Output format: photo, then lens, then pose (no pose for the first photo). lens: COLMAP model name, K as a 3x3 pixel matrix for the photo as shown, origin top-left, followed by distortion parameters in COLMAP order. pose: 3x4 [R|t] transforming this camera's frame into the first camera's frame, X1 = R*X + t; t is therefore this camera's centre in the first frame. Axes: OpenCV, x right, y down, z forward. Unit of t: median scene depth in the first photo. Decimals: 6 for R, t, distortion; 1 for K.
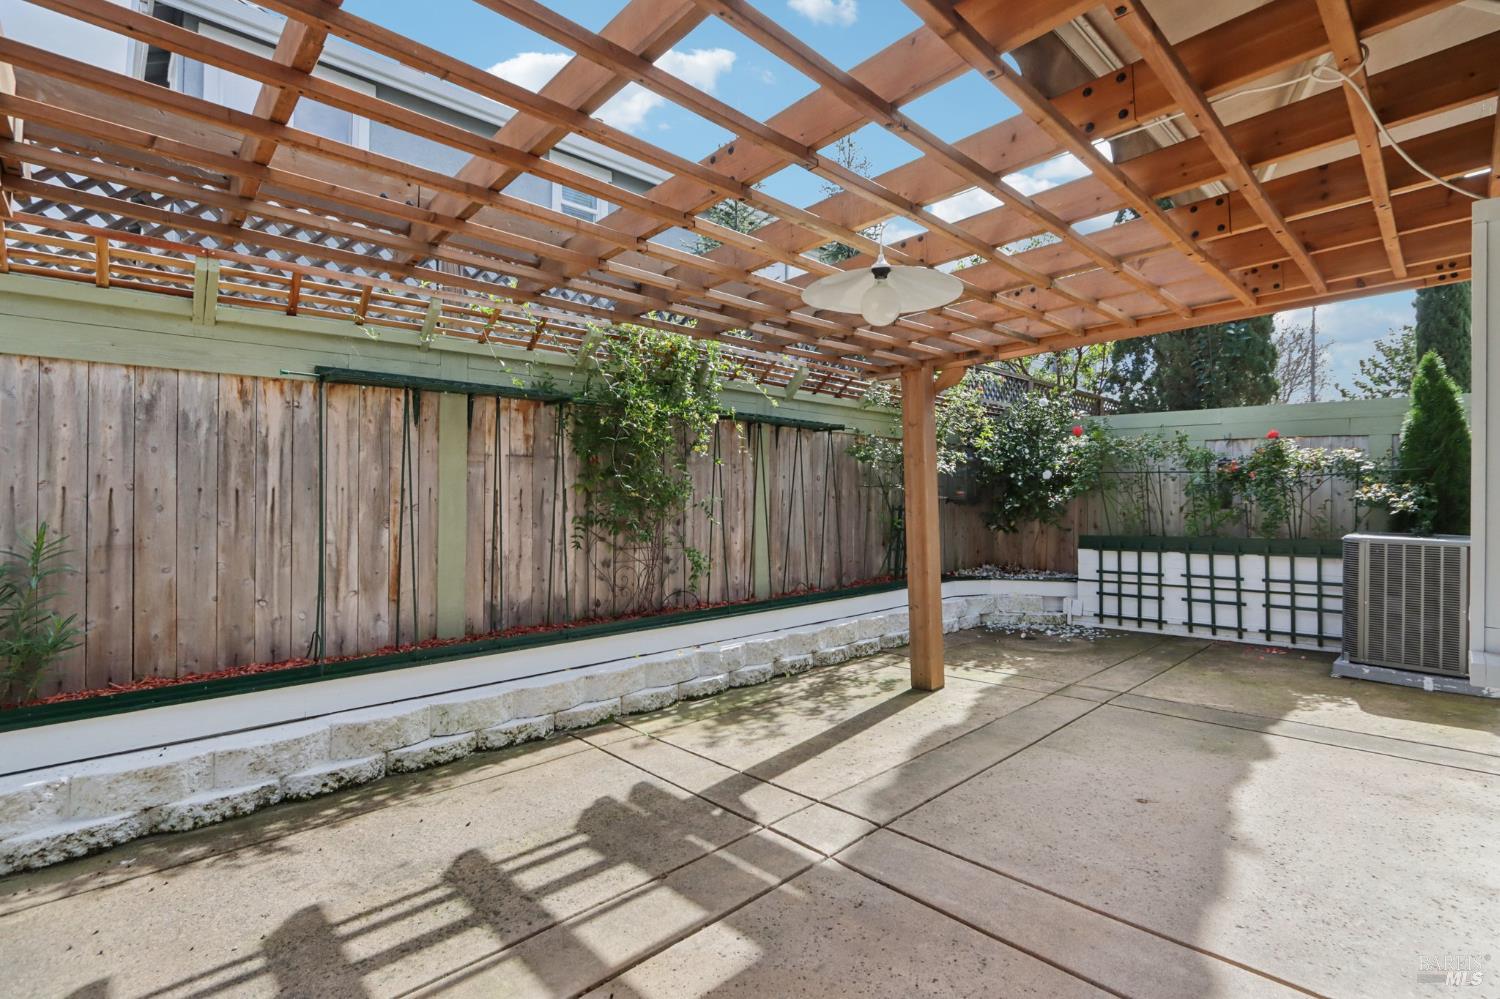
lens RADIAL K [[689.0, 0, 759.9], [0, 689.0, 494.0], [0, 0, 1]] dist [-0.015454, 0.002115]
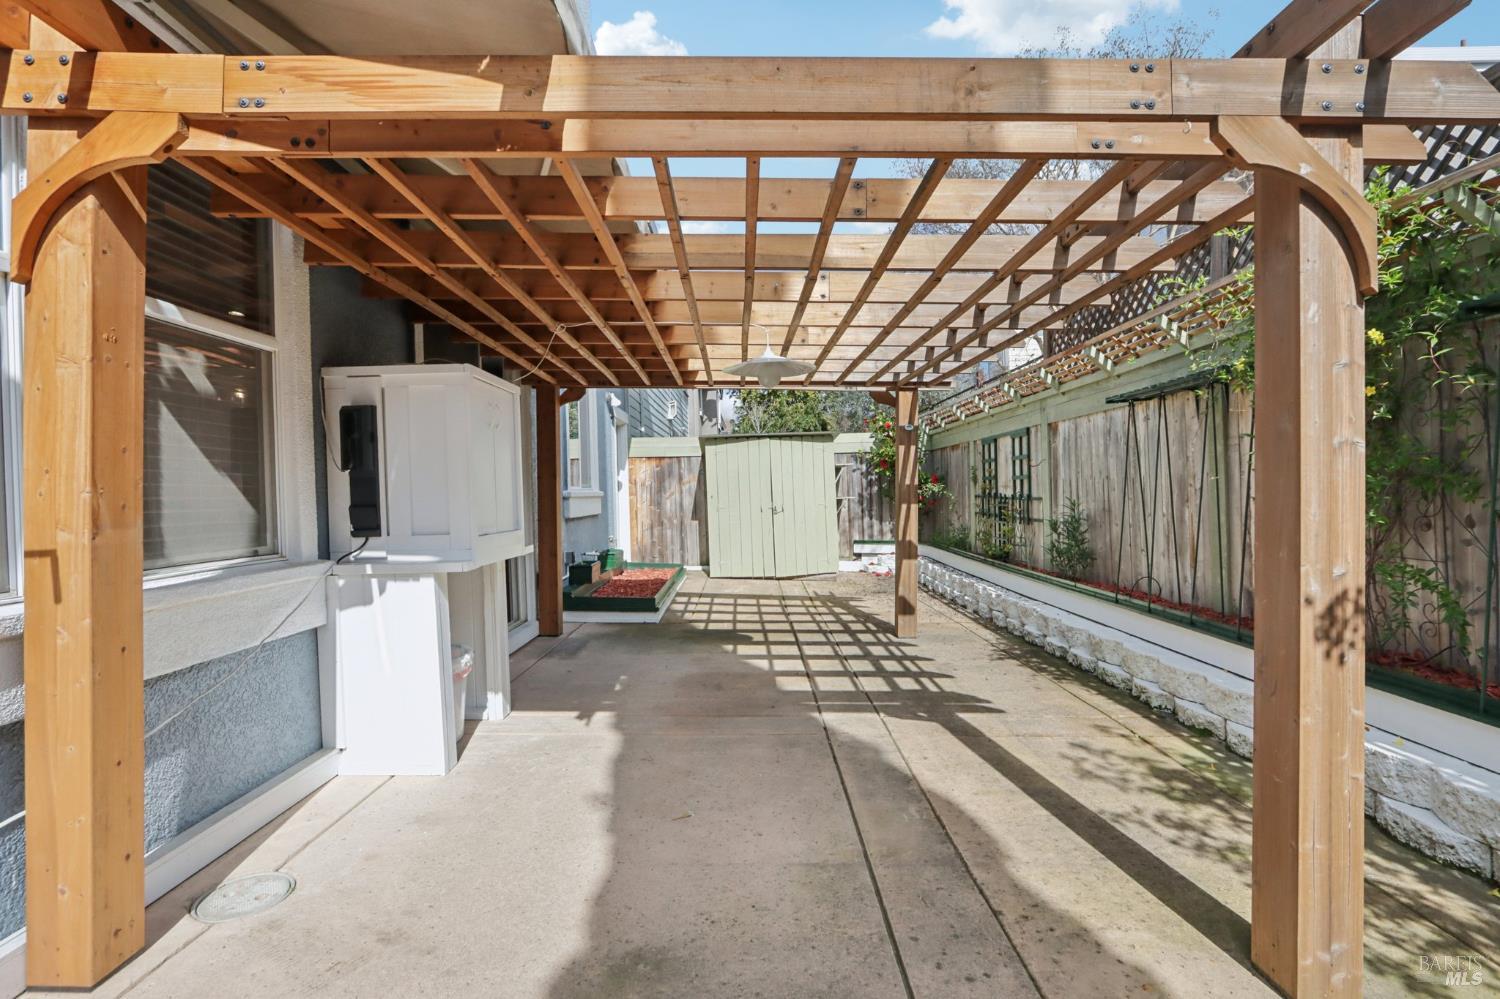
lens RADIAL K [[689.0, 0, 759.9], [0, 689.0, 494.0], [0, 0, 1]] dist [-0.015454, 0.002115]
pose [[-0.672109, 0.019019, -0.740208, 0.844028], [0.023872, 0.999707, 0.004011, 0.004024], [0.740067, -0.014974, -0.672366, 1.217702]]
